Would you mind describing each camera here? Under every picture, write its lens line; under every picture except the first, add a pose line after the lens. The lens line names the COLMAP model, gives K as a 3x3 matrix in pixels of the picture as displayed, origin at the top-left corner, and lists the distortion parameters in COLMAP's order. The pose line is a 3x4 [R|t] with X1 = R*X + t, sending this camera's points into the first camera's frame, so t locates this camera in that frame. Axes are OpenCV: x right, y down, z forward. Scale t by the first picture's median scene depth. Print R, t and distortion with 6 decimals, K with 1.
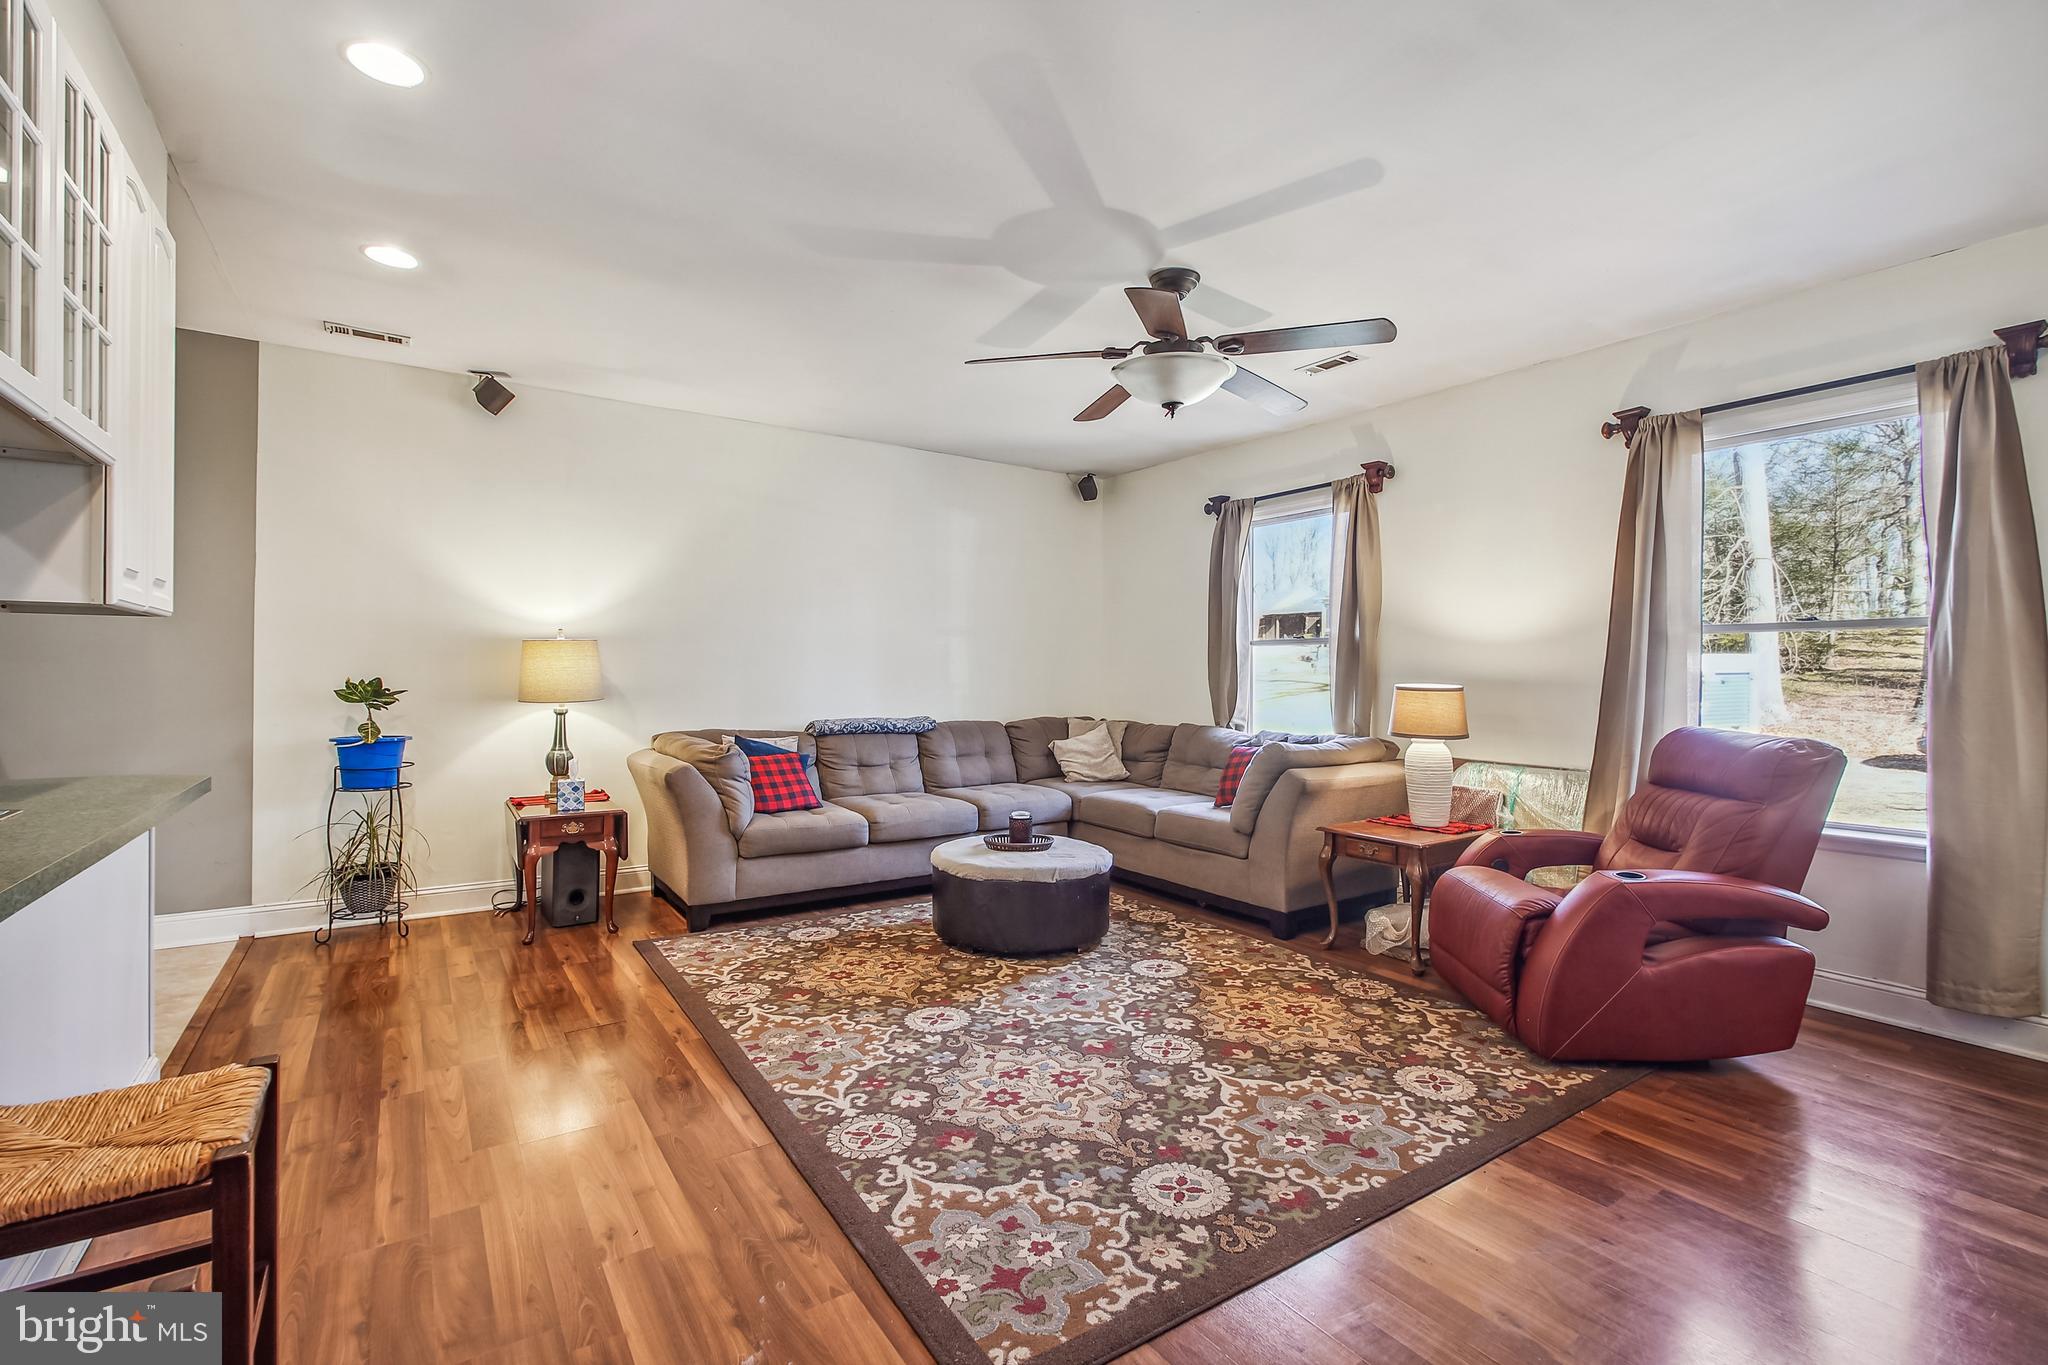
lens RADIAL K [[911.9, 0, 1022.1], [0, 911.9, 684.7], [0, 0, 1]] dist [-0.000286, -0.000023]
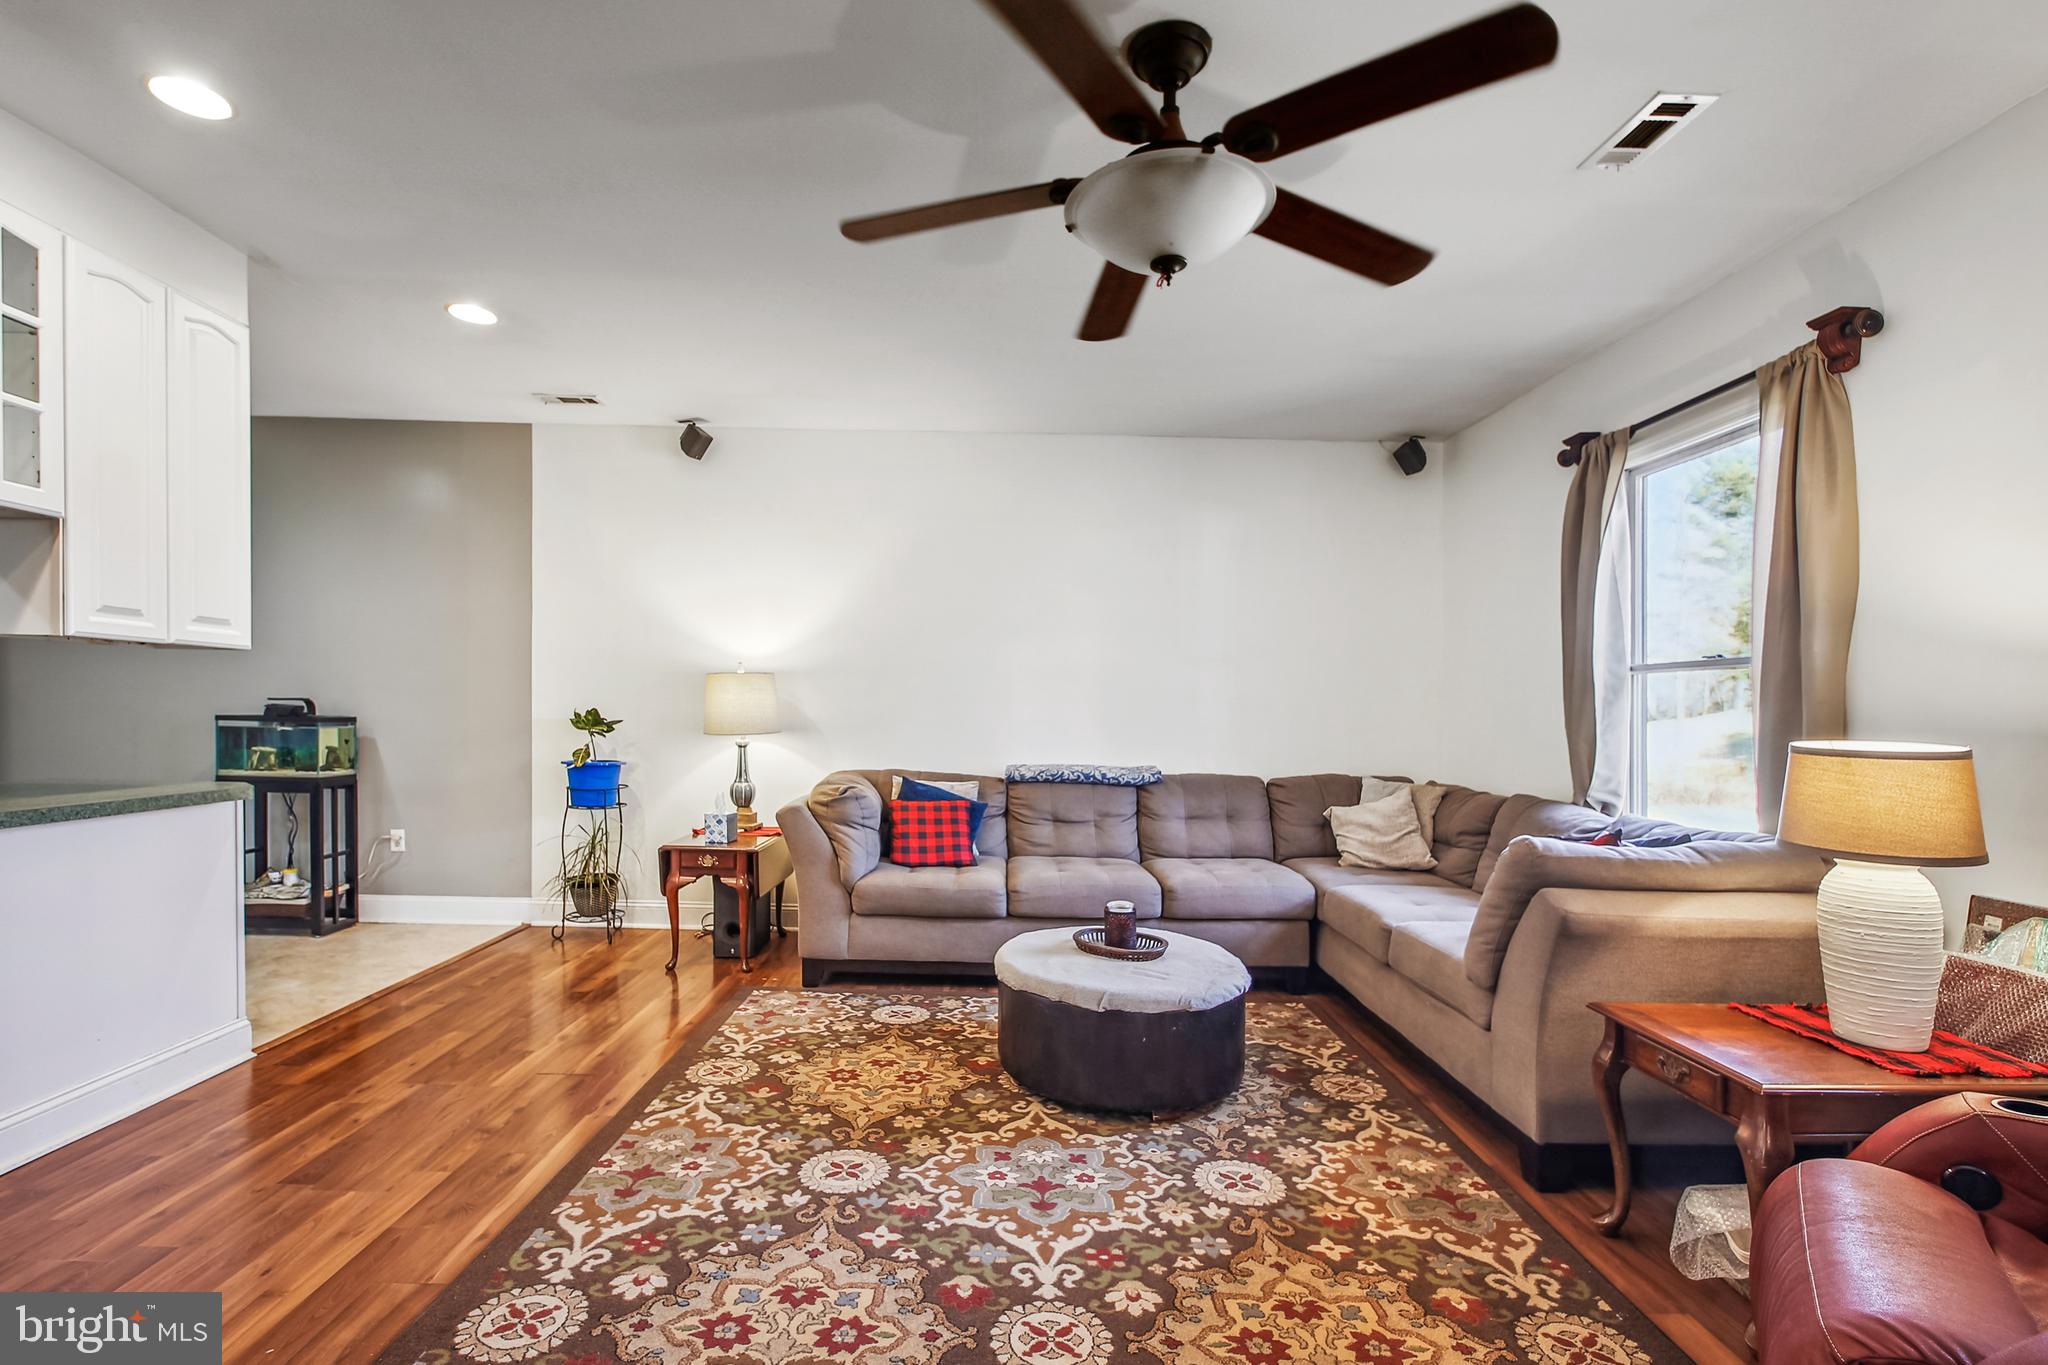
lens RADIAL K [[918.3, 0, 989.1], [0, 918.3, 727.4], [0, 0, 1]] dist [0.002821, -0.005856]
pose [[0.826025, 0.021373, -0.563229, 0.357717], [-0.021551, 0.999748, 0.006332, -0.002252], [0.563222, 0.006908, 0.826277, 0.378484]]
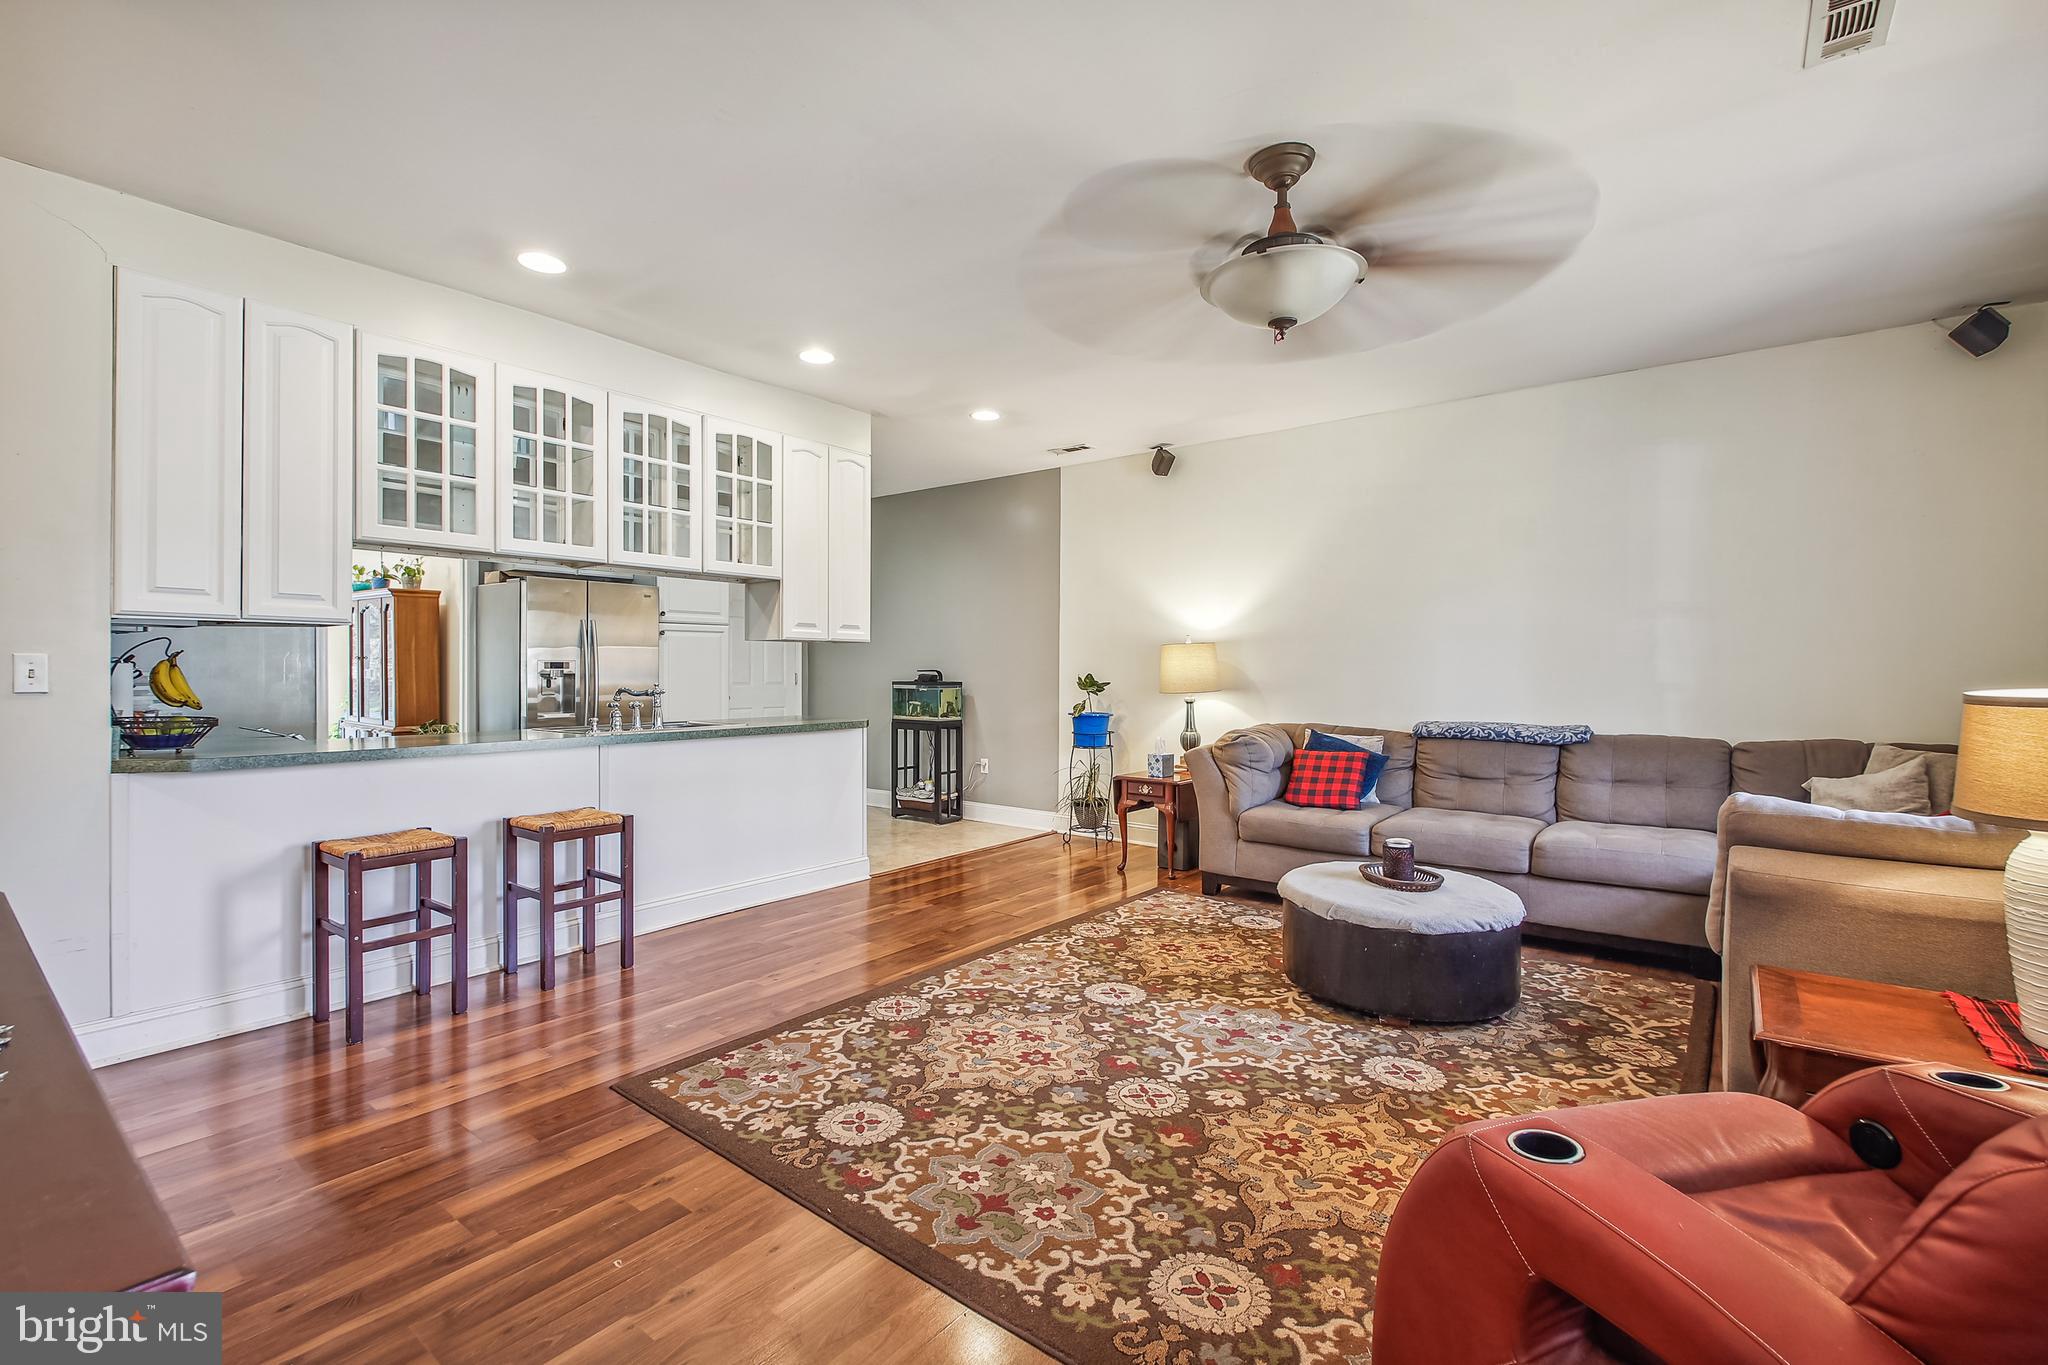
lens RADIAL K [[894.8, 0, 1002.4], [0, 894.8, 683.2], [0, 0, 1]] dist [0.001915, 0.000557]
pose [[0.288308, 0.010701, -0.957478, 0.740036], [-0.010166, 0.999915, 0.008114, -0.002974], [0.957484, 0.007395, 0.288393, 0.484812]]
